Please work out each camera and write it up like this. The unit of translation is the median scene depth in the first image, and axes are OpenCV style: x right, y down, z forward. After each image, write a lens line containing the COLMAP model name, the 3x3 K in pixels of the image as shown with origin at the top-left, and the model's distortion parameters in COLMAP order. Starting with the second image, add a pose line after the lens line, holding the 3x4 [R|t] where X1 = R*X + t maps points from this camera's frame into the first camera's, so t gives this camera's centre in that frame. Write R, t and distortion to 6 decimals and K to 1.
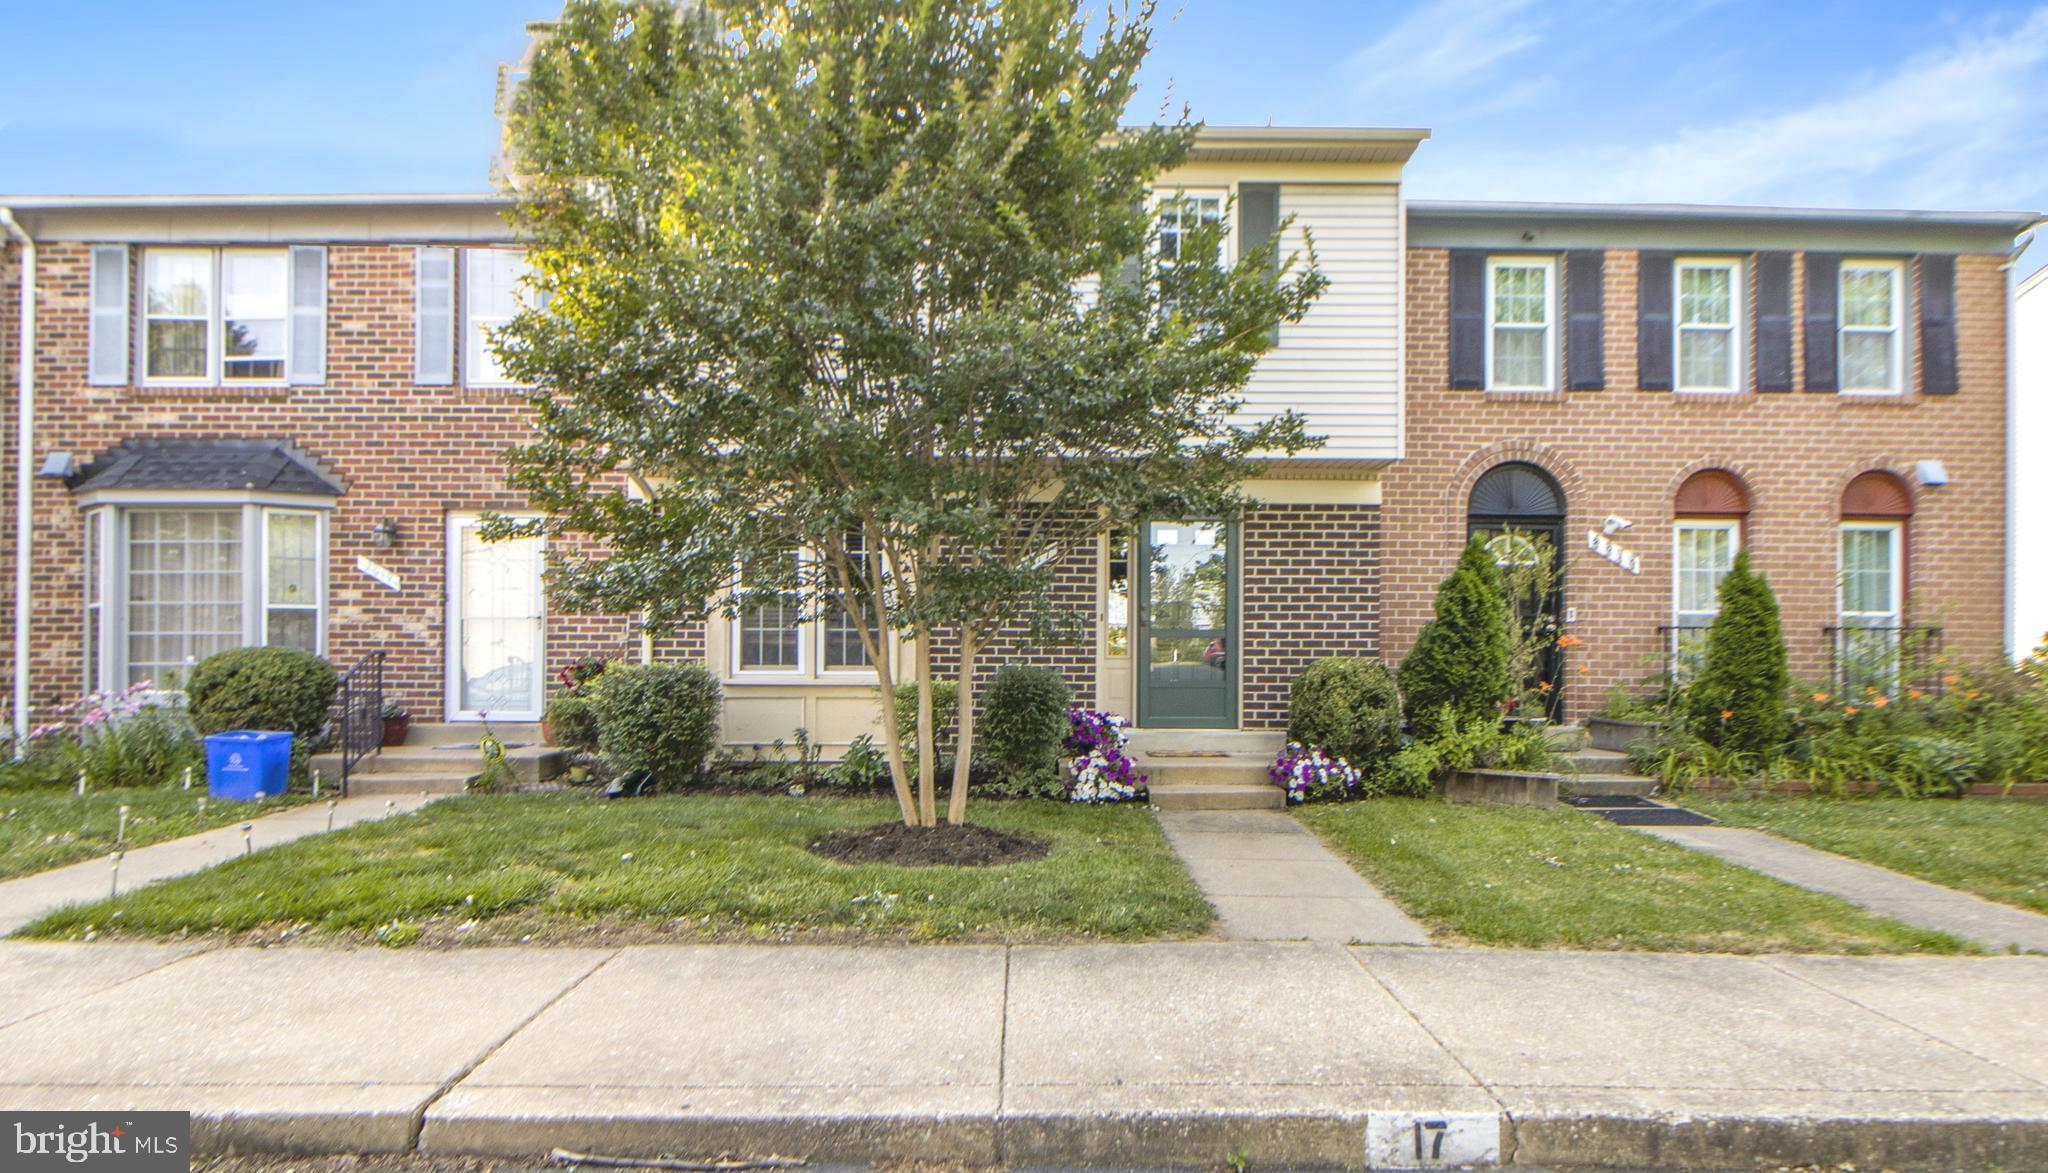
lens RADIAL K [[1070.9, 0, 1039.6], [0, 1070.9, 628.7], [0, 0, 1]] dist [0.024006, -0.000100]
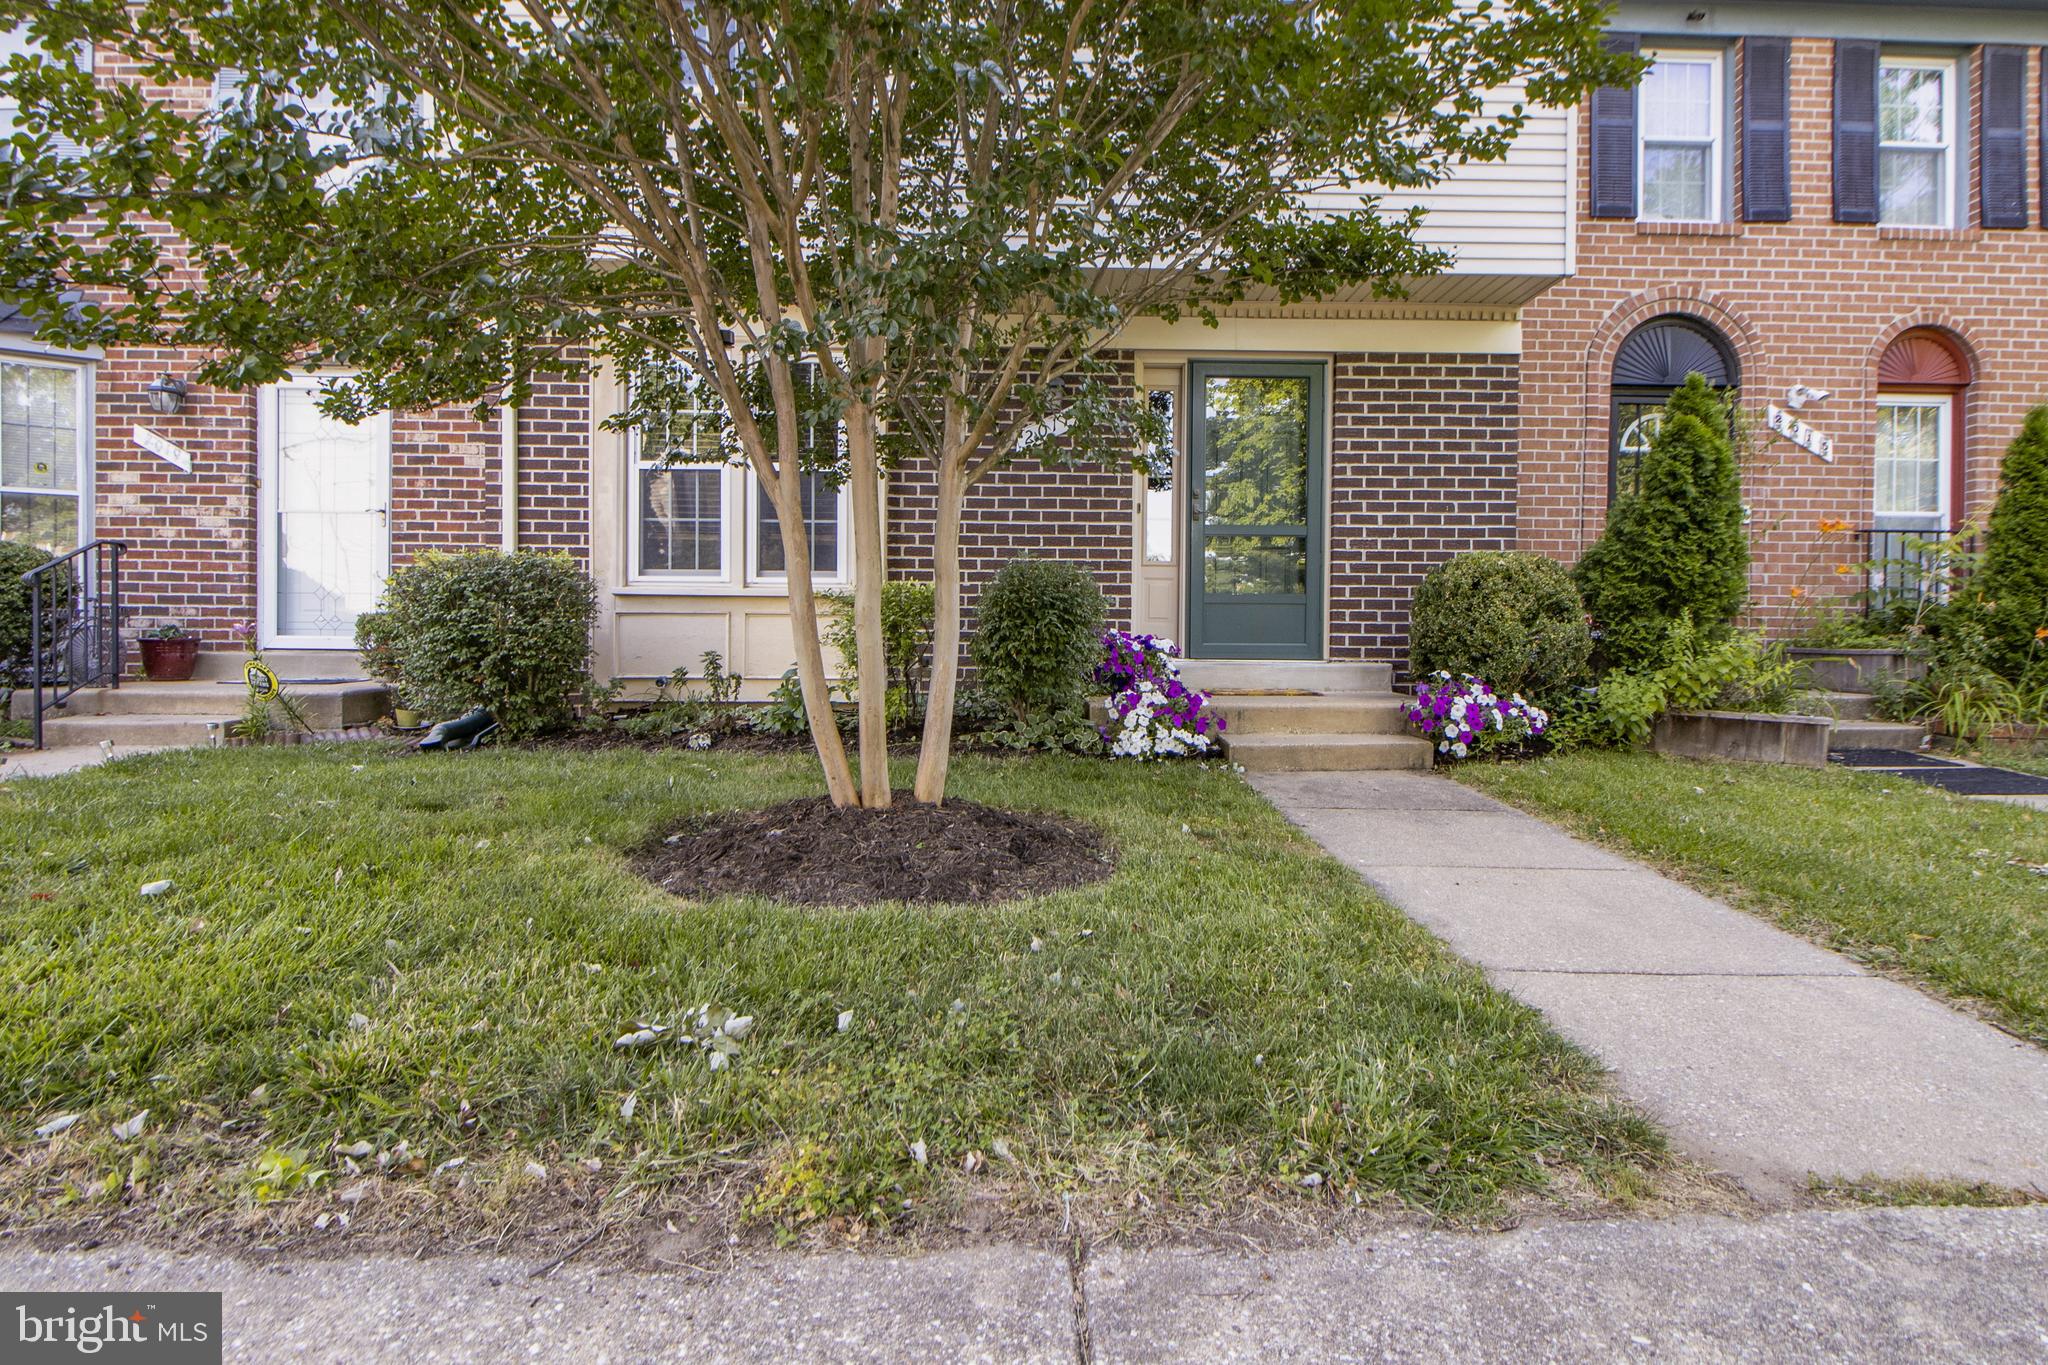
lens RADIAL K [[959.9, 0, 1037.2], [0, 959.9, 619.1], [0, 0, 1]] dist [0.020291, -0.011655]
pose [[0.999914, 0.002845, 0.012822, -0.020059], [-0.003089, 0.999814, 0.019020, 0.053812], [-0.012765, -0.019058, 0.999737, 0.342514]]
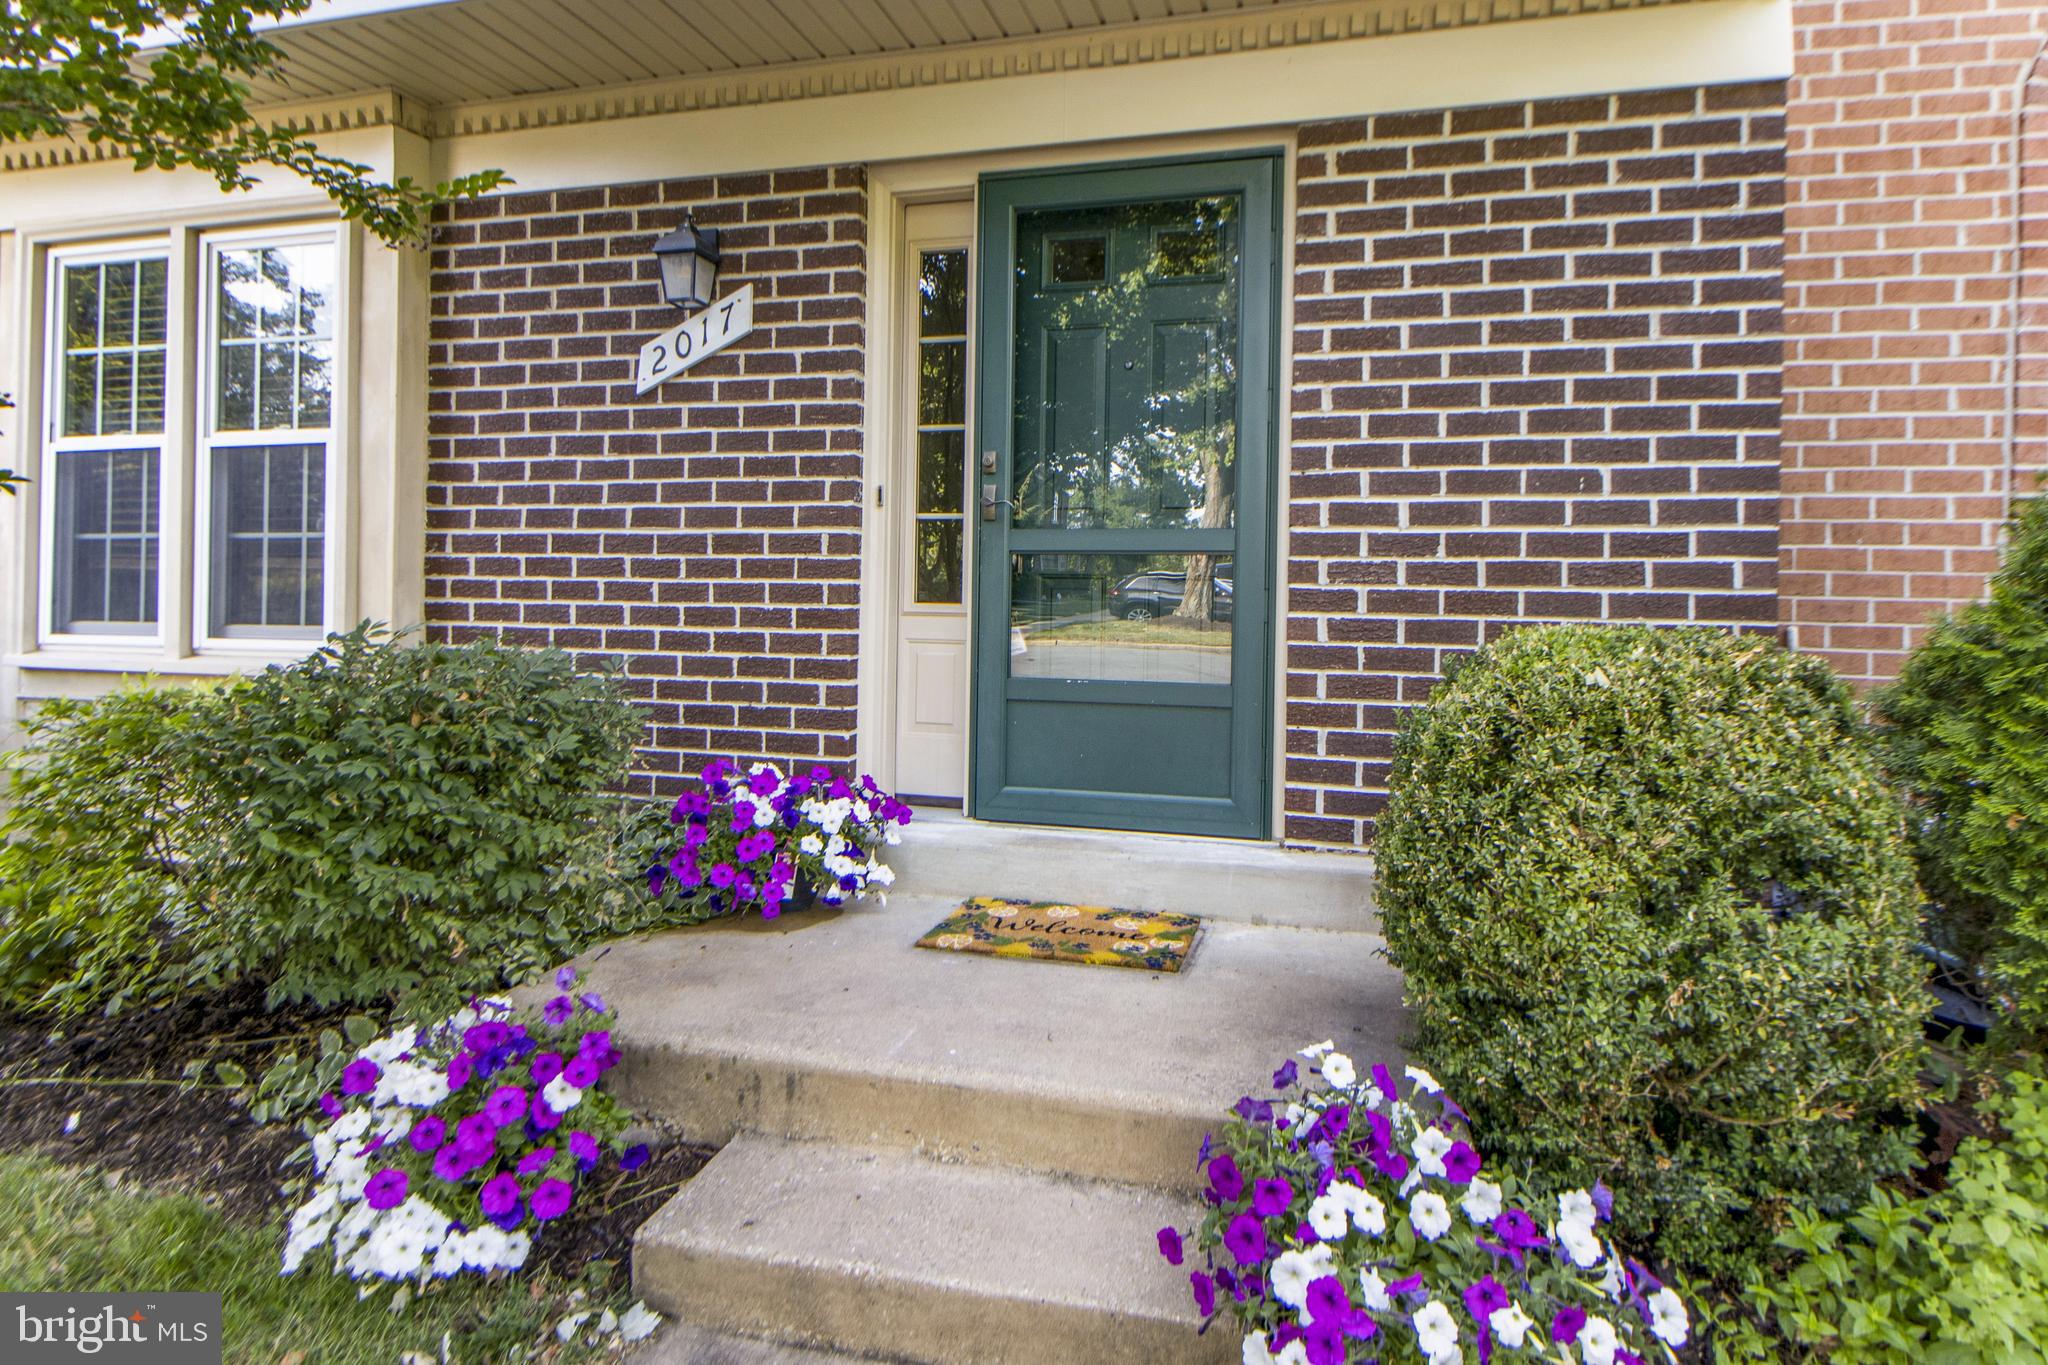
lens RADIAL K [[1056.6, 0, 1049.5], [0, 1056.6, 587.3], [0, 0, 1]] dist [-0.010352, -0.000448]
pose [[0.963877, 0.007717, -0.266235, 0.205905], [-0.001940, 0.999757, 0.021954, 0.011864], [0.266340, -0.020644, 0.963658, 0.683275]]
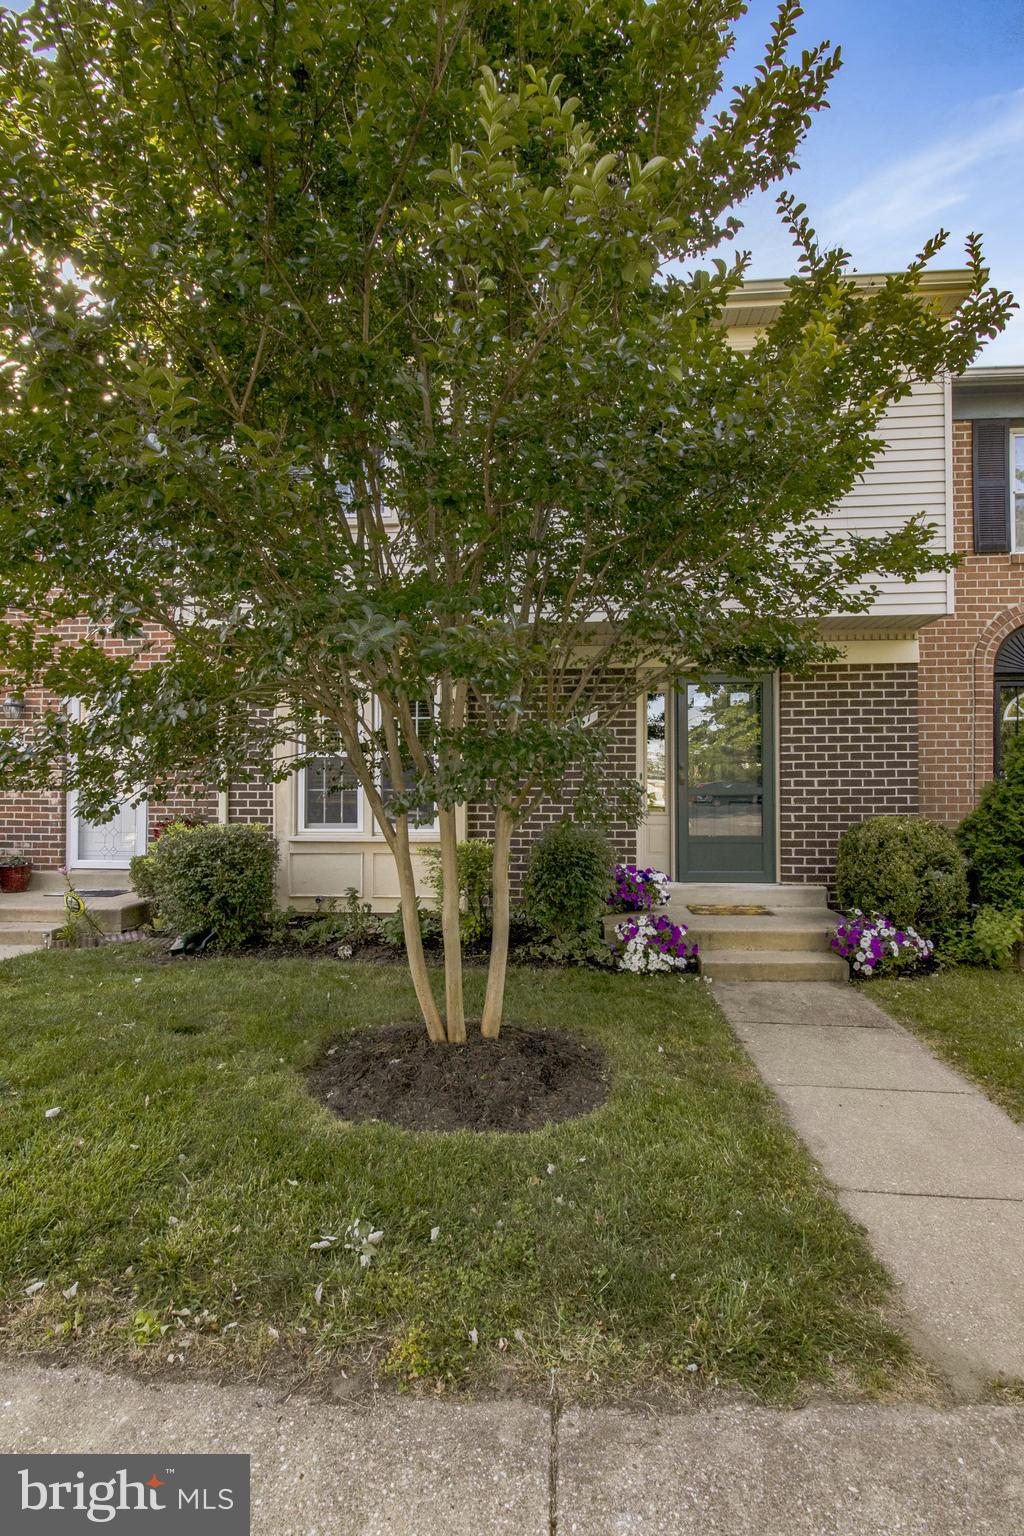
lens RADIAL K [[713.0, 0, 512.0], [0, 713.0, 768.0], [0, 0, 1]] dist [0.019240, -0.014316]
pose [[0.996204, -0.007719, -0.086710, -0.007525], [0.007177, 0.999953, -0.006559, -0.014654], [0.086756, 0.005911, 0.996212, 0.292200]]
